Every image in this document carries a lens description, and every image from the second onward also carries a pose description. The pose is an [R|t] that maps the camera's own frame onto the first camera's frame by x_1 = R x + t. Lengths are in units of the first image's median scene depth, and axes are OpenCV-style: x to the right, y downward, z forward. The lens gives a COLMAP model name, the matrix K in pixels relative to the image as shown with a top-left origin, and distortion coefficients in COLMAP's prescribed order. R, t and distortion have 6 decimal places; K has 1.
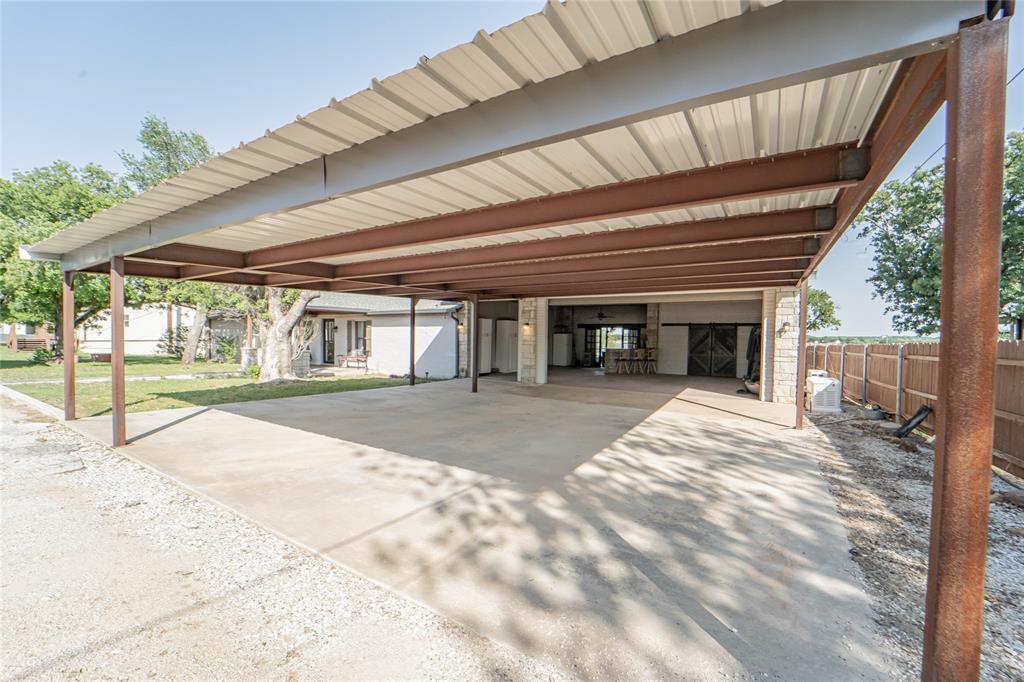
lens RADIAL K [[416.2, 0, 511.2], [0, 416.2, 339.3], [0, 0, 1]] dist [-0.019145, 0.002046]
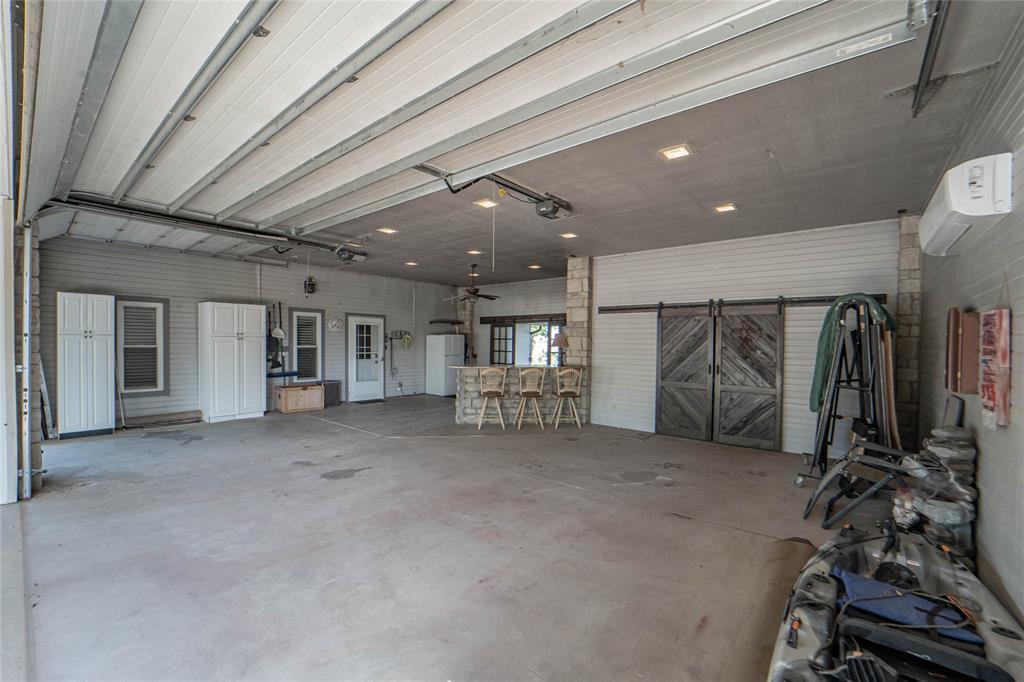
lens RADIAL K [[416.2, 0, 512.8], [0, 416.2, 343.3], [0, 0, 1]] dist [-0.019145, 0.002046]
pose [[0.991612, -0.000803, -0.129250, 0.347359], [-0.000434, 0.999954, -0.009545, 0.003088], [0.129251, 0.009521, 0.991566, 0.596231]]
